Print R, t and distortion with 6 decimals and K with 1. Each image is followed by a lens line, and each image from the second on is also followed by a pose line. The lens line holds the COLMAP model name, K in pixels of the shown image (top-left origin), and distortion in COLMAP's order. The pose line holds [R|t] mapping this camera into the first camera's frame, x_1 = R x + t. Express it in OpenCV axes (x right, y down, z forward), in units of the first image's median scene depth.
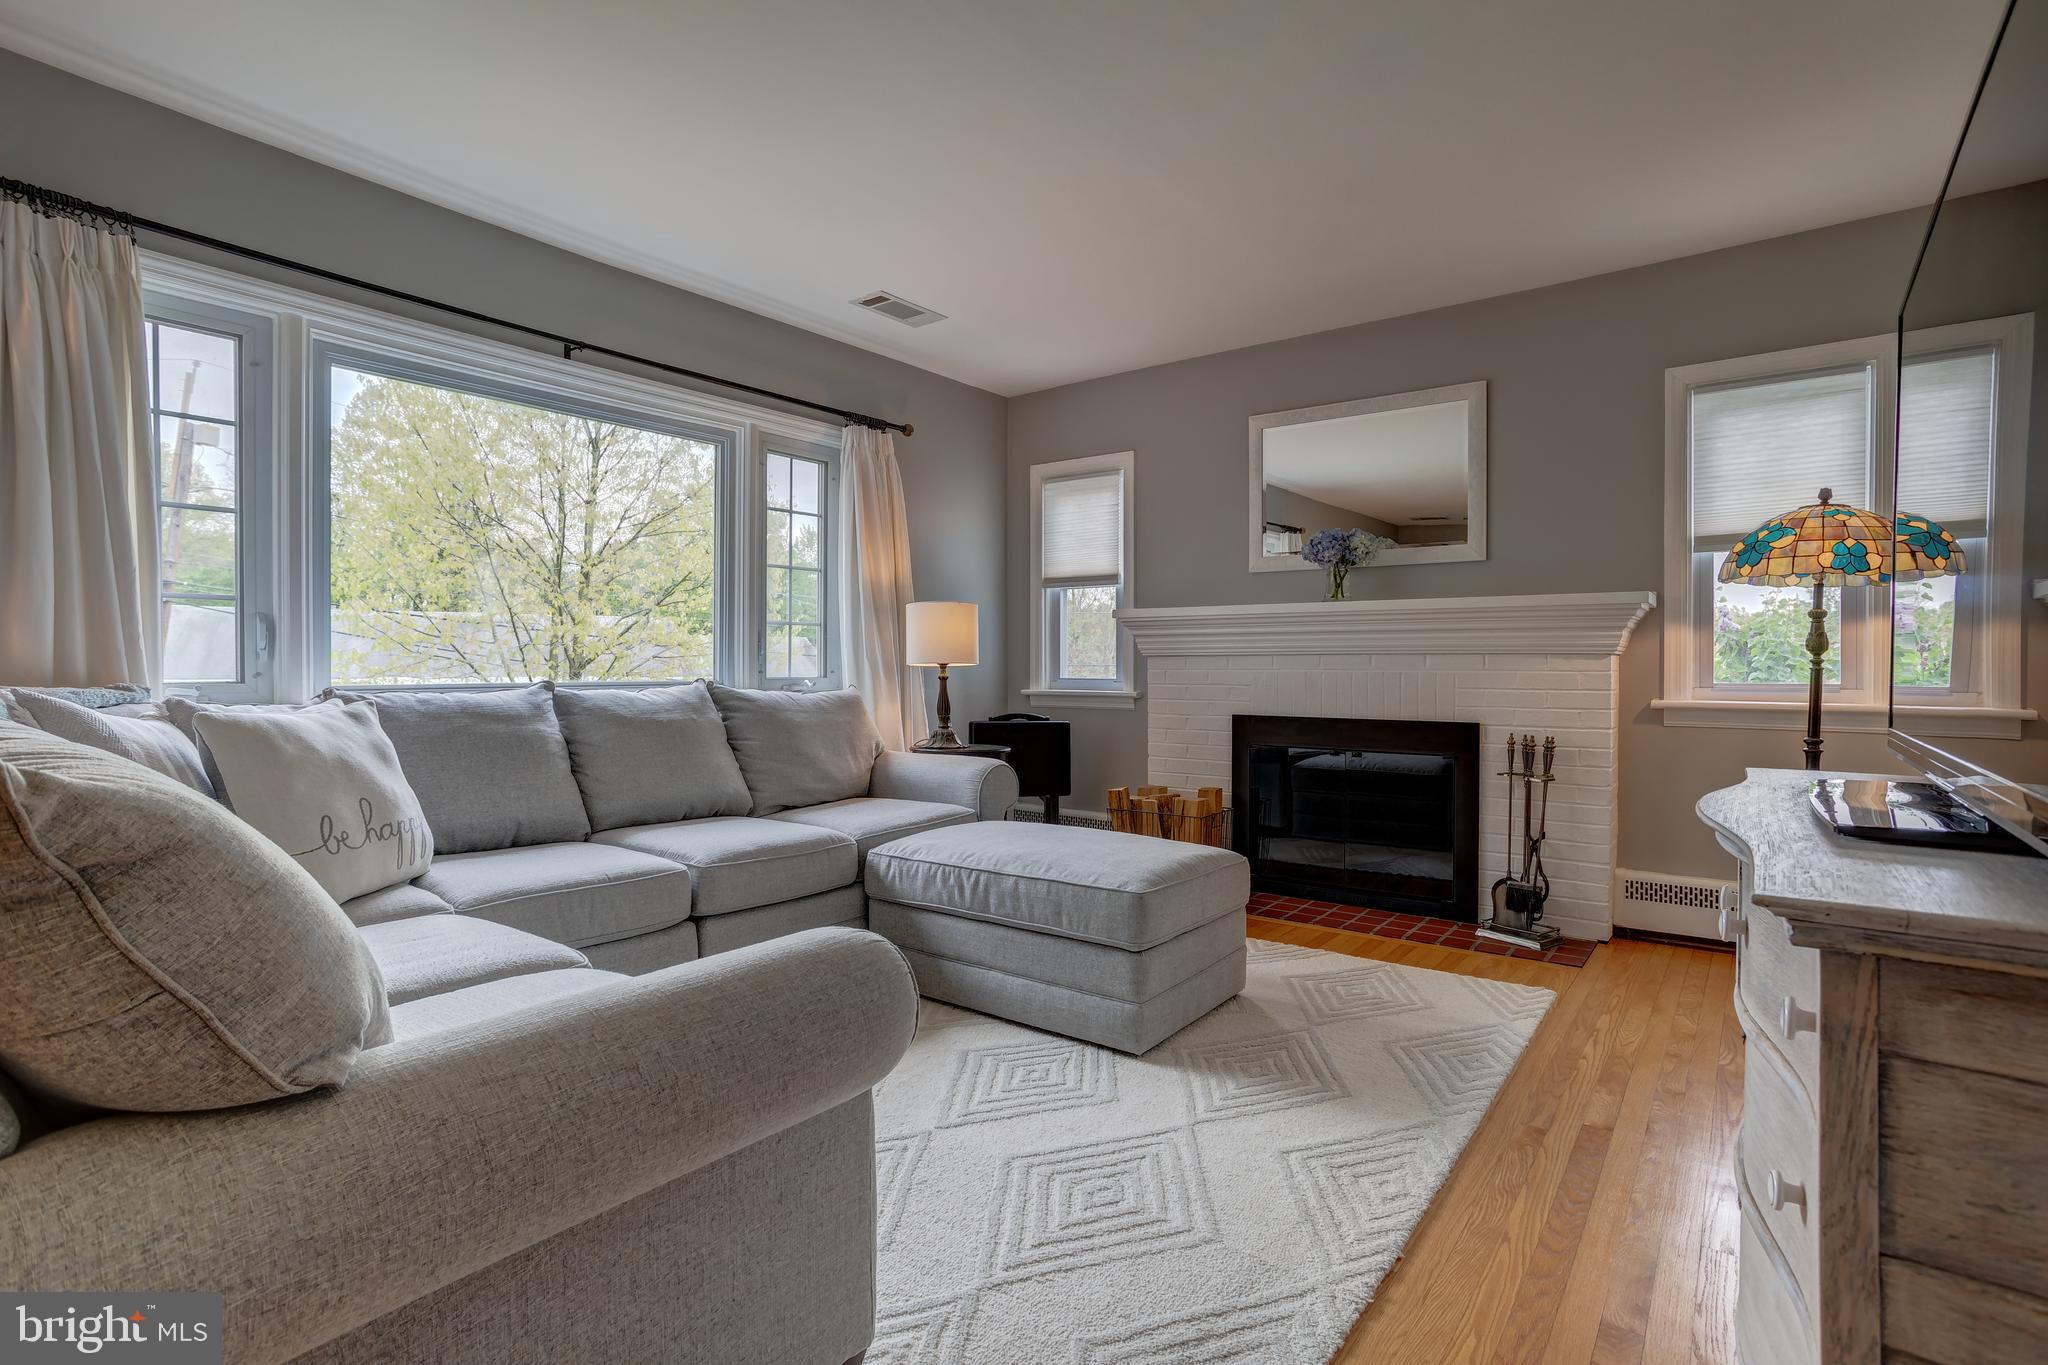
lens RADIAL K [[985.0, 0, 1011.4], [0, 985.0, 677.3], [0, 0, 1]] dist [-0.056061, 0.035180]
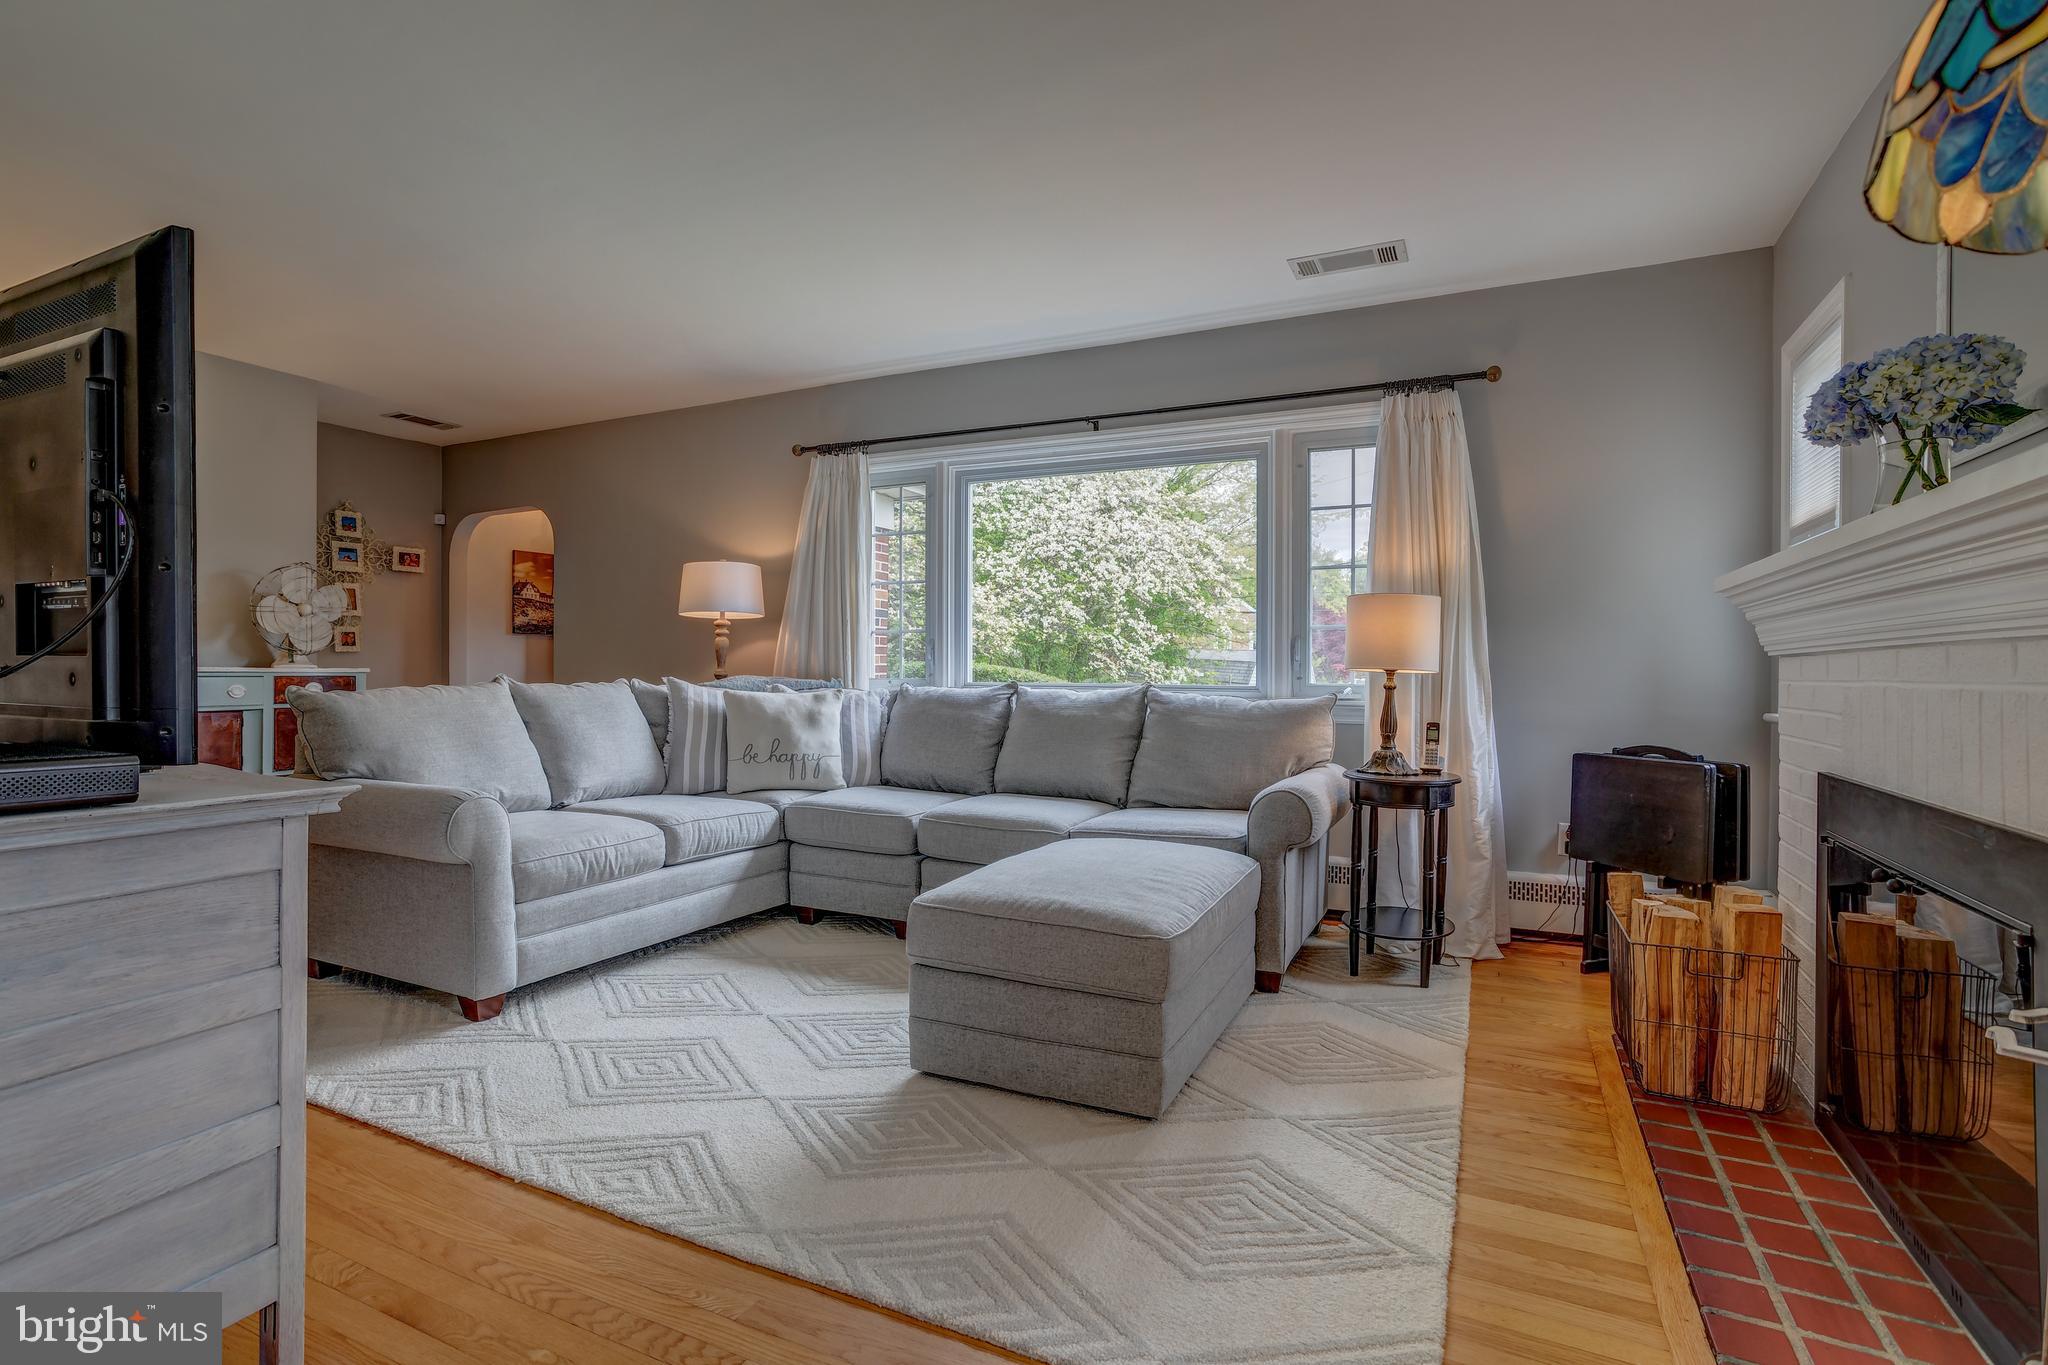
lens RADIAL K [[985.0, 0, 1011.4], [0, 985.0, 677.3], [0, 0, 1]] dist [-0.056061, 0.035180]
pose [[0.189165, 0.002118, -0.981943, 0.816489], [-0.020544, 0.999787, -0.001801, 0.000578], [0.981730, 0.020514, 0.189169, 0.676005]]
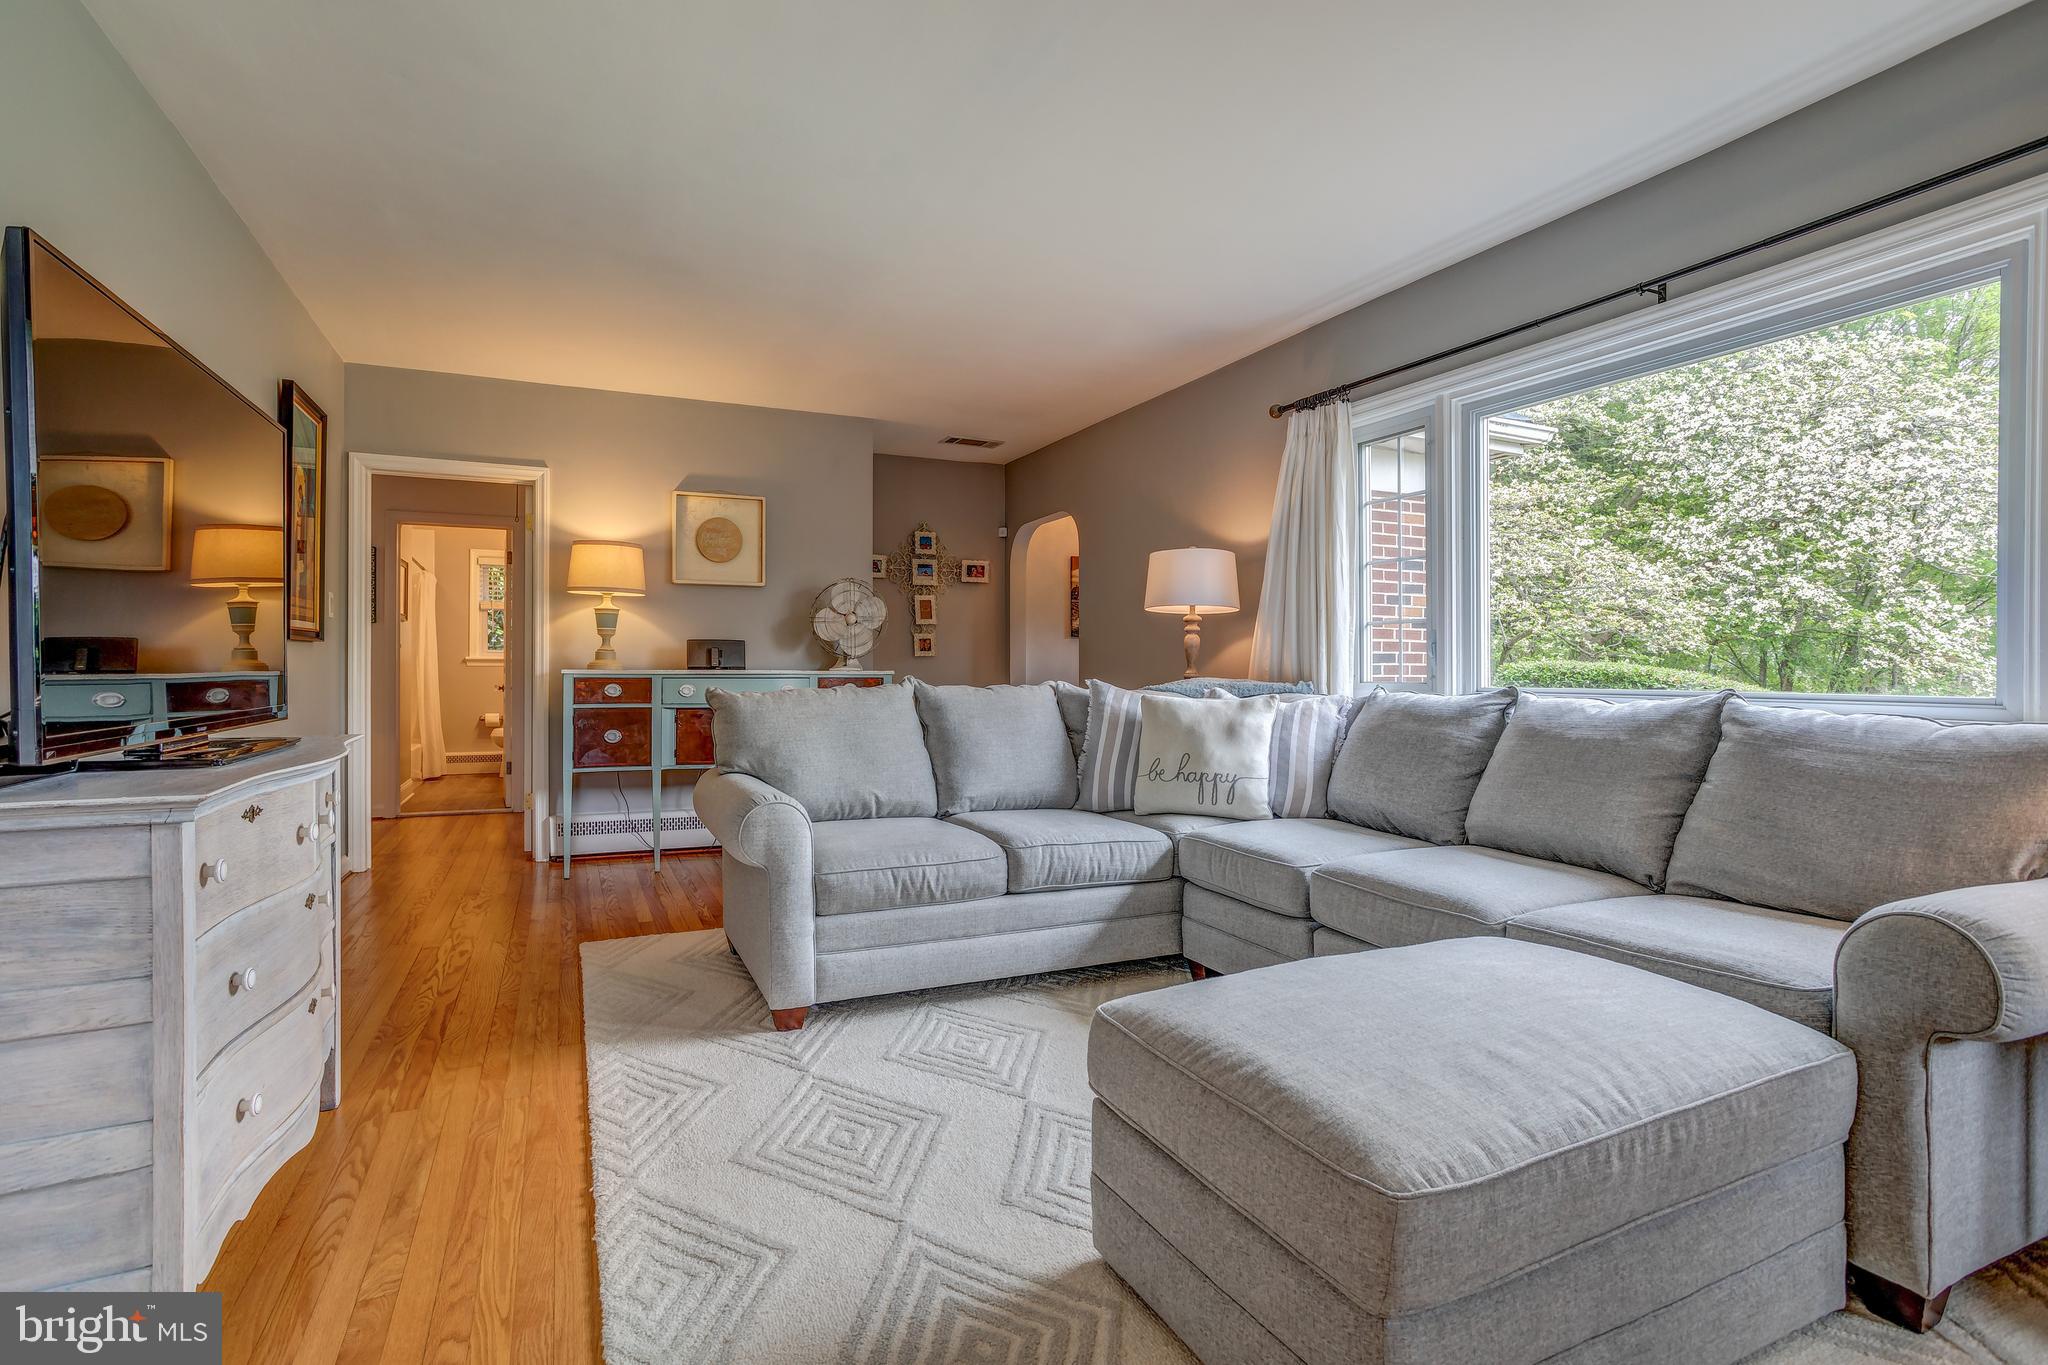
lens RADIAL K [[985.0, 0, 1011.4], [0, 985.0, 677.3], [0, 0, 1]] dist [-0.056061, 0.035180]
pose [[-0.466392, -0.000608, -0.884578, 0.553248], [-0.019746, 0.999758, 0.009724, -0.004543], [0.884357, 0.022002, -0.466291, 0.931484]]
